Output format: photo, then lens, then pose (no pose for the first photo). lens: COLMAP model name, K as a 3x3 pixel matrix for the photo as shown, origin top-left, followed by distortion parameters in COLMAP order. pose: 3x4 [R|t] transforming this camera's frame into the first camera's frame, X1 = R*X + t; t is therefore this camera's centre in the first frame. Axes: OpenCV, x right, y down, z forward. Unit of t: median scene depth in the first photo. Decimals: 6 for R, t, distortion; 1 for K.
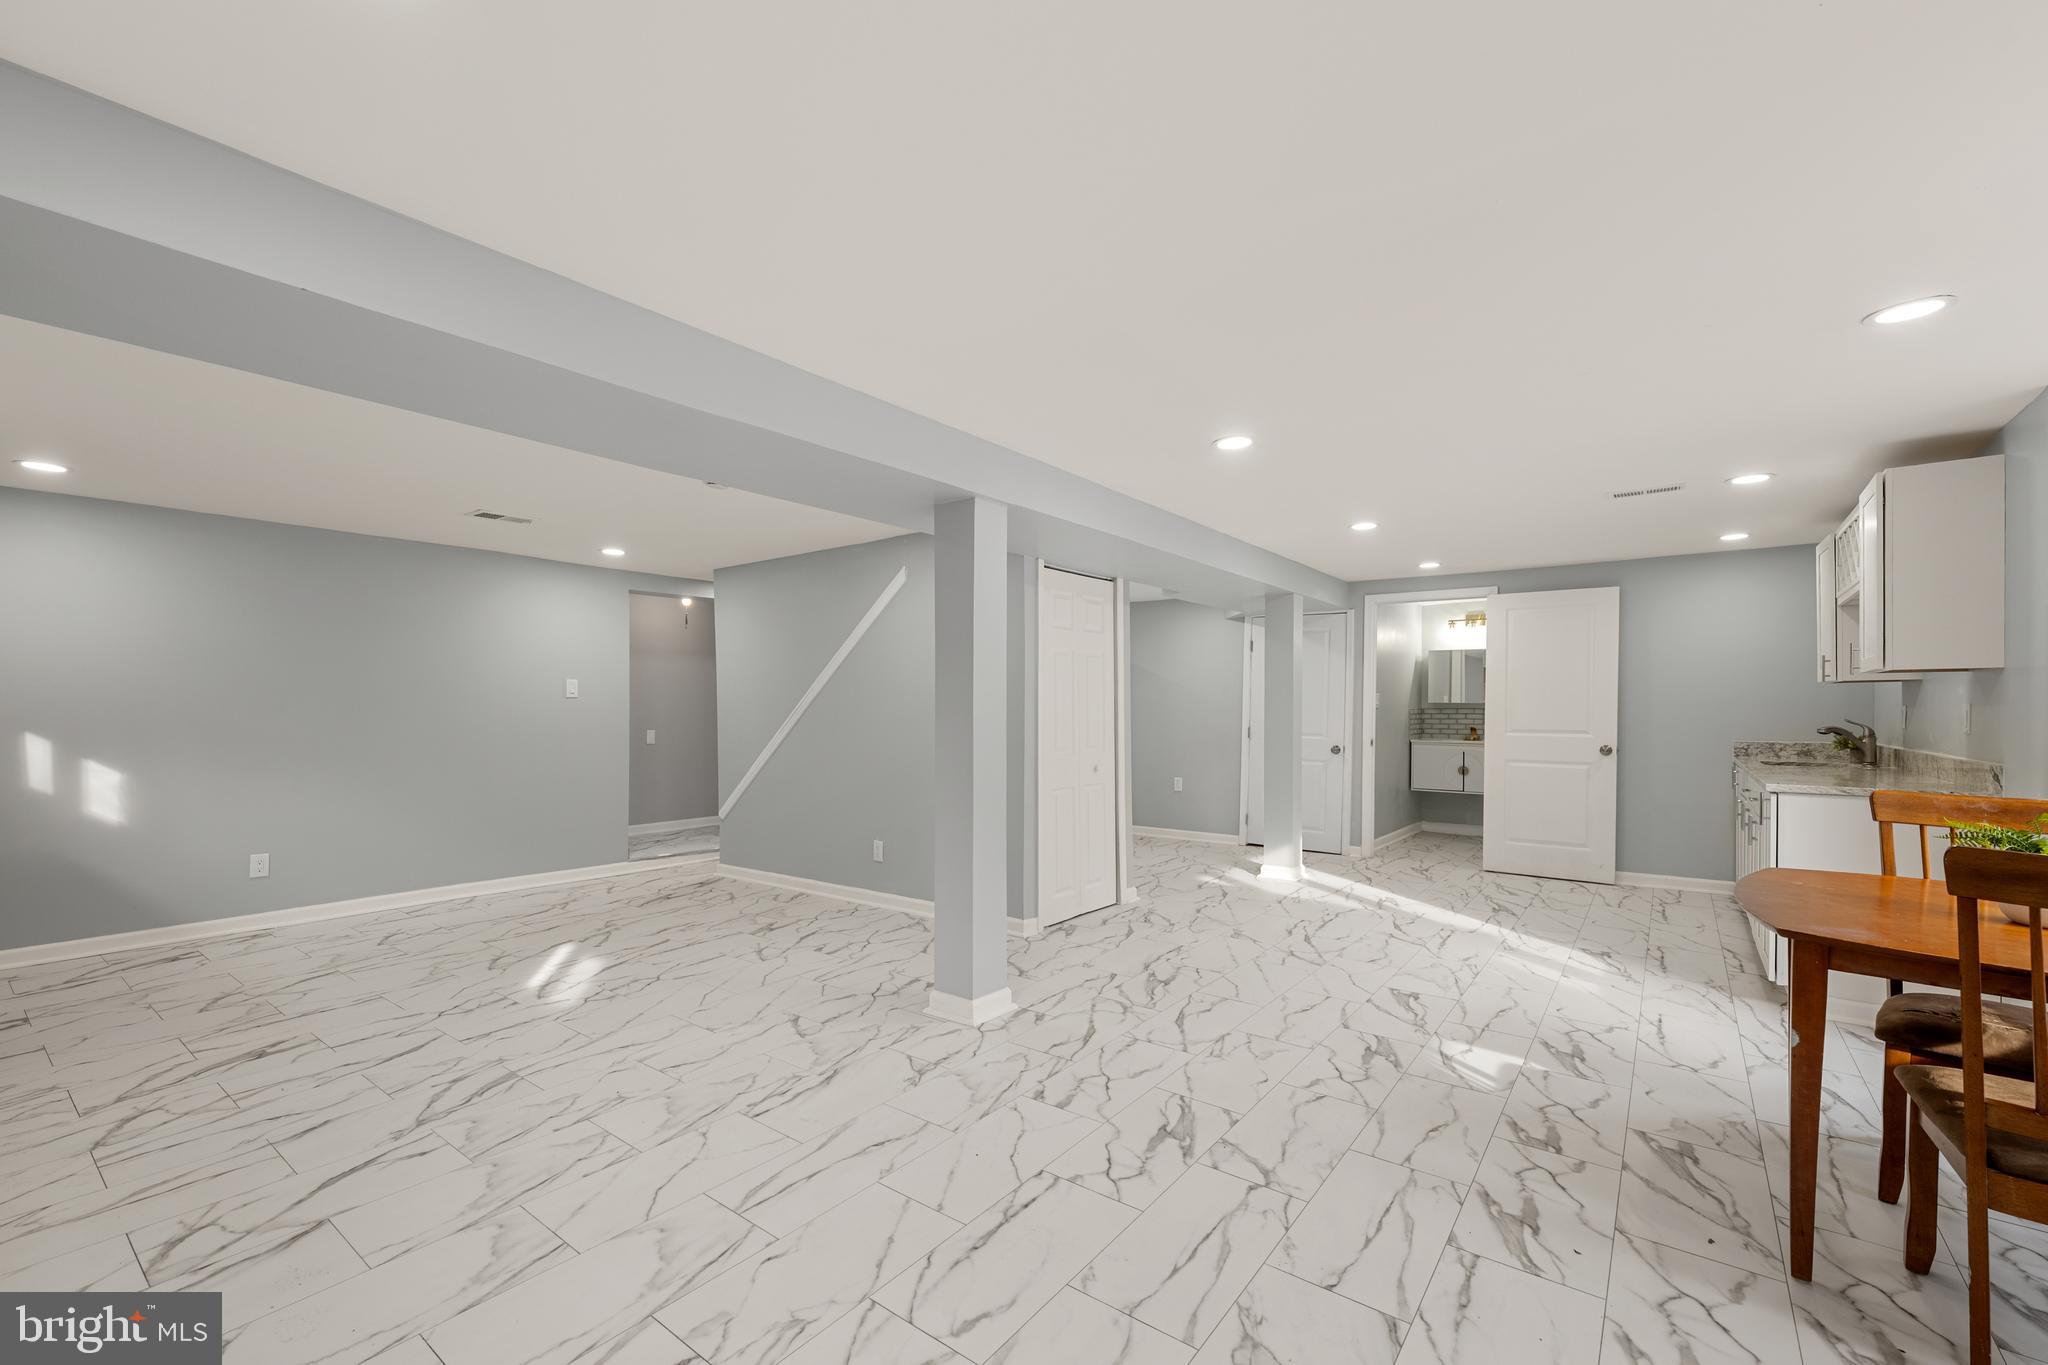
lens RADIAL K [[858.7, 0, 1024.6], [0, 858.7, 710.1], [0, 0, 1]] dist [0.000421, 0.000242]
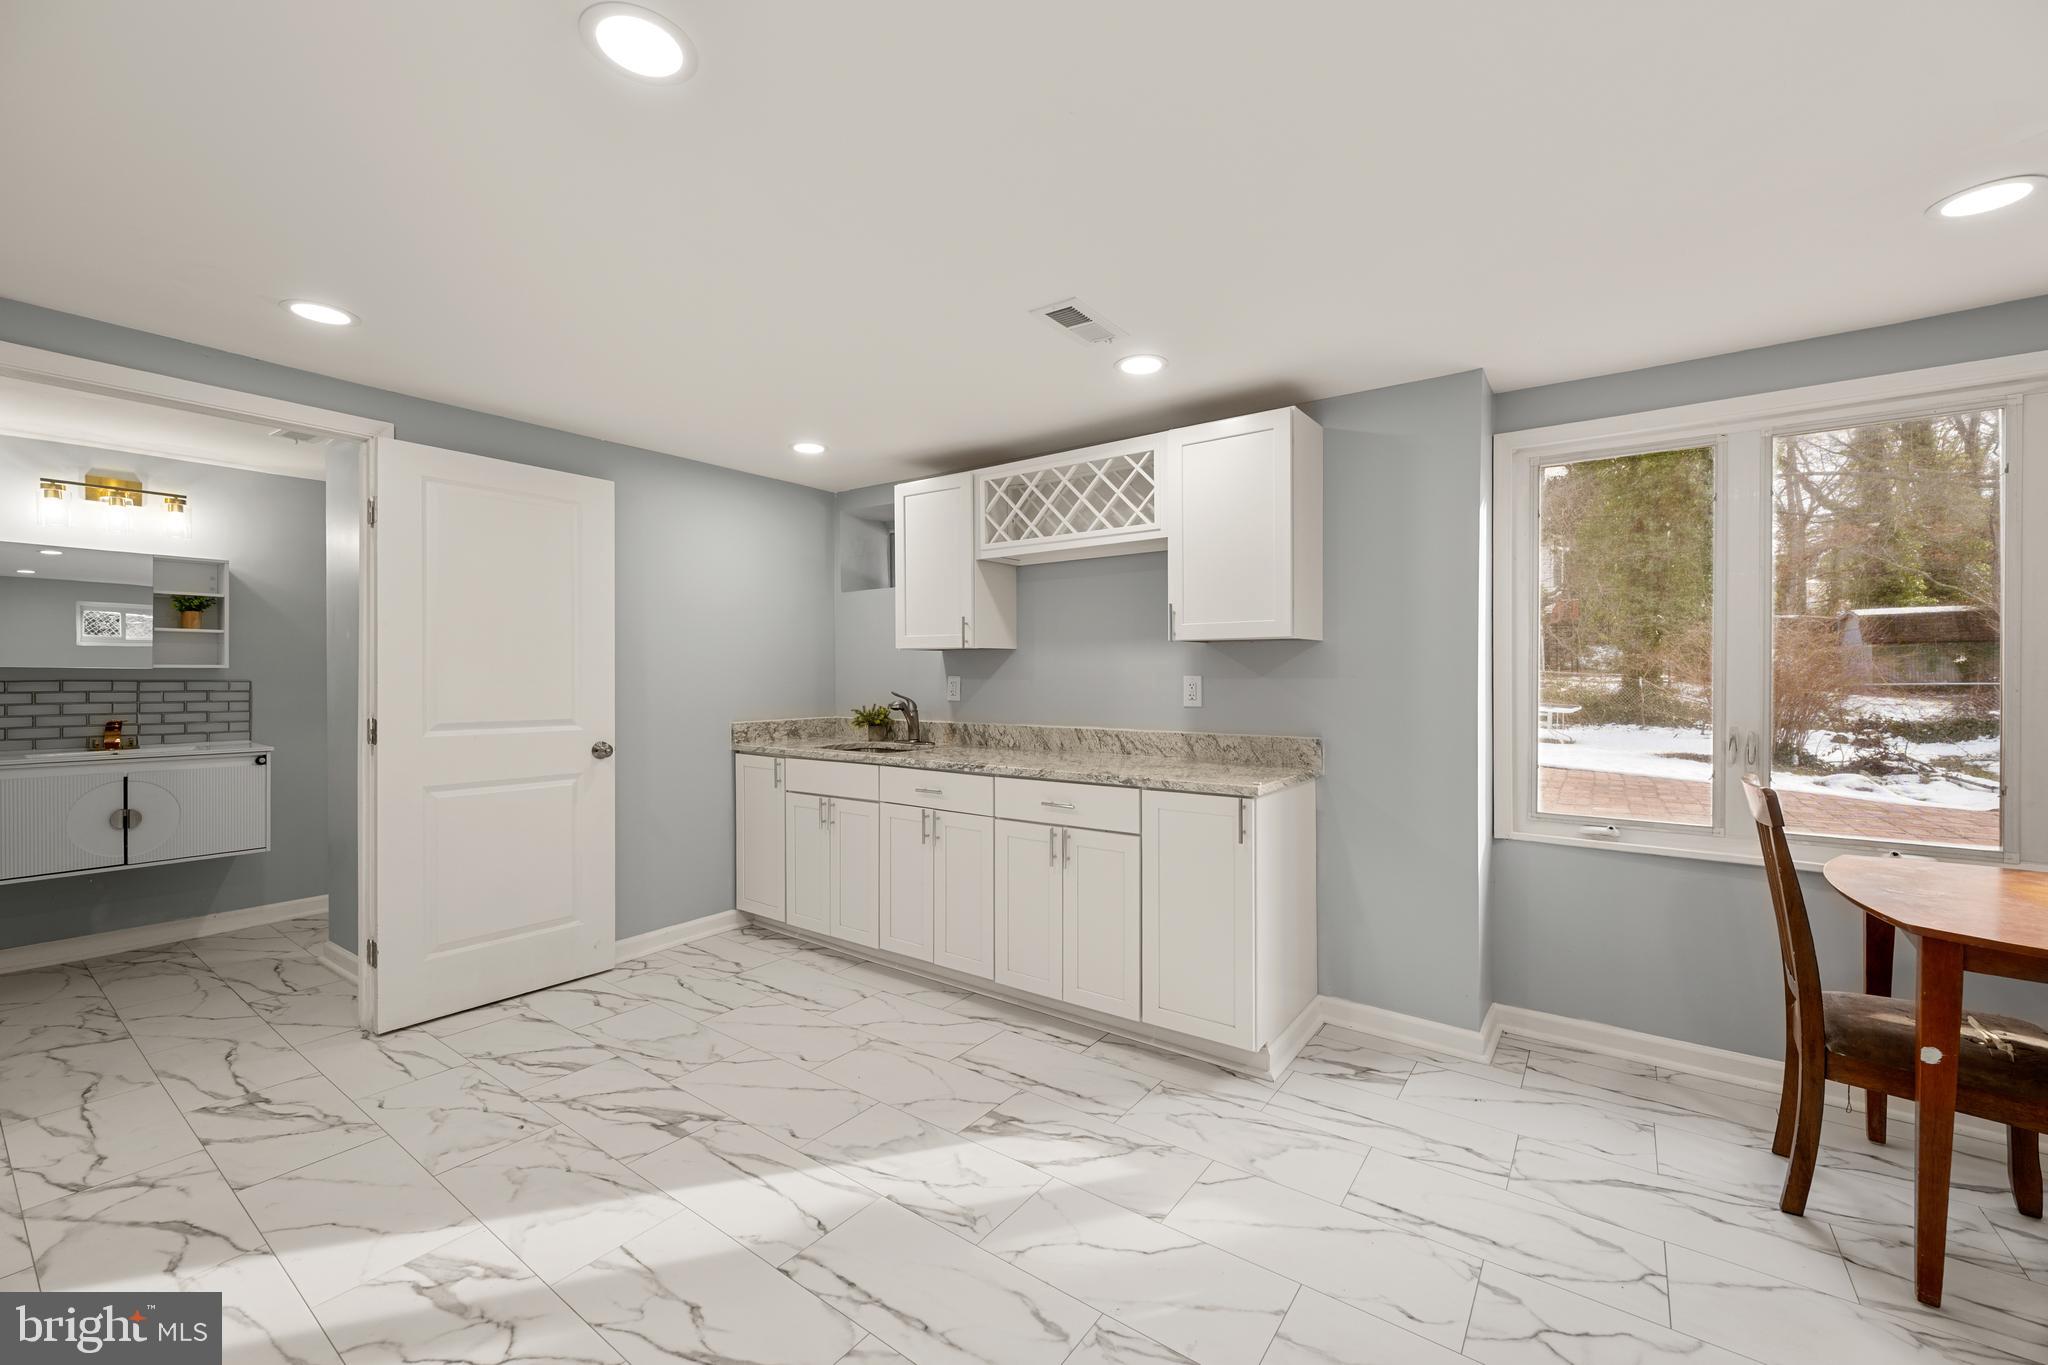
lens RADIAL K [[819.7, 0, 1021.7], [0, 819.7, 678.7], [0, 0, 1]] dist [-0.000299, -0.000001]
pose [[-0.016827, -0.007460, 0.999831, 0.151024], [0.002189, 0.999969, 0.007498, -0.010471], [-0.999856, 0.002315, -0.016810, 1.087347]]
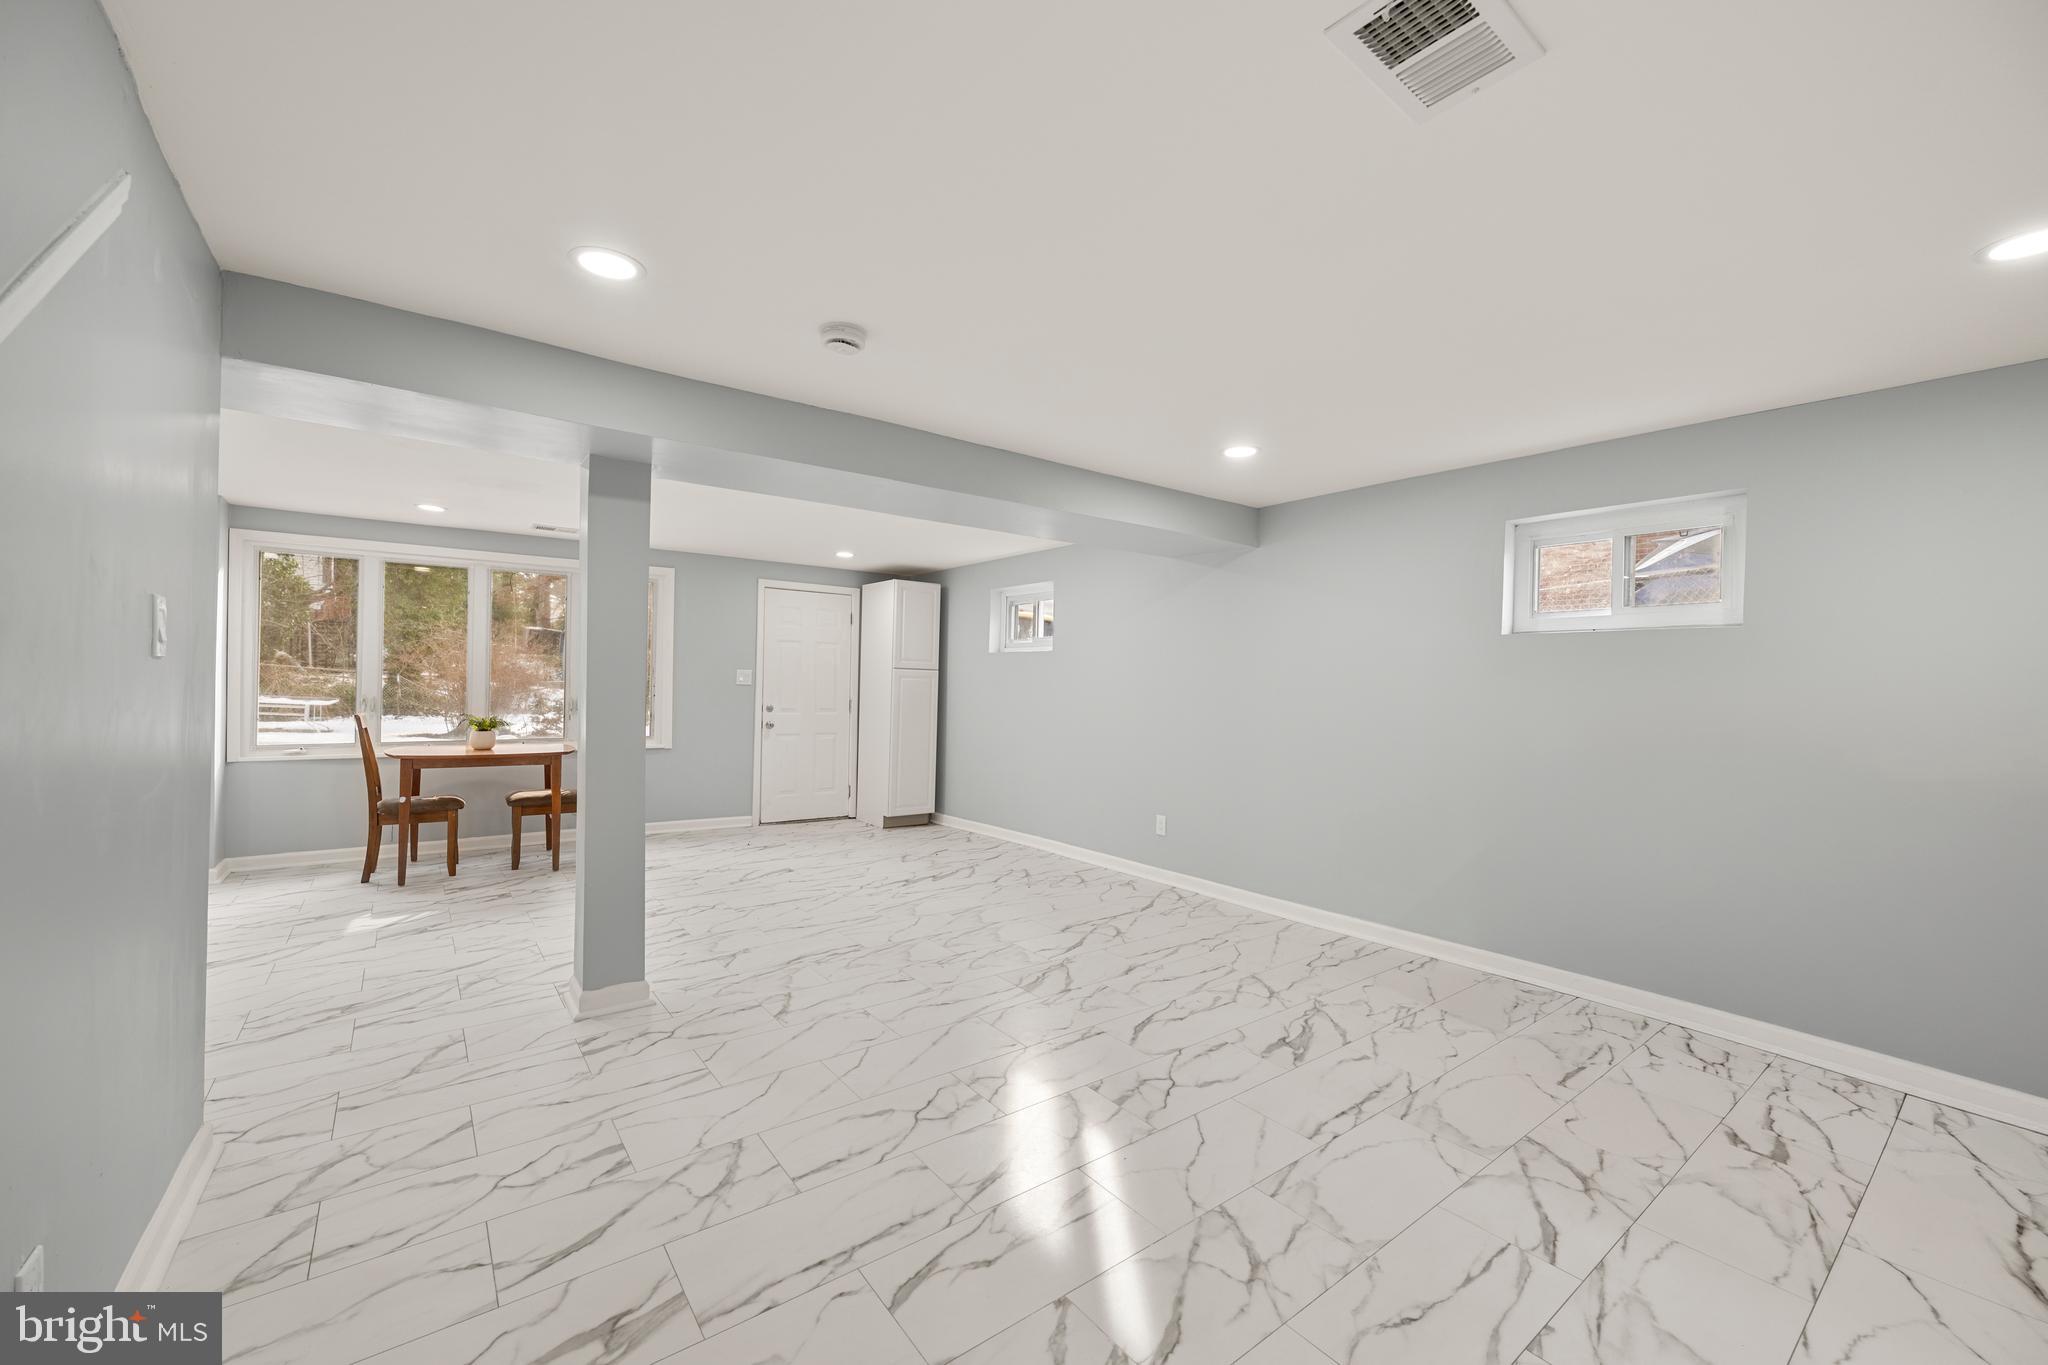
lens RADIAL K [[806.9, 0, 1022.3], [0, 806.9, 681.3], [0, 0, 1]] dist [-0.001215, 0.000438]
pose [[-0.963621, -0.017829, 0.266676, -0.644469], [-0.018233, 0.999833, 0.000961, -0.009617], [-0.266649, -0.003936, -0.963786, 1.528936]]
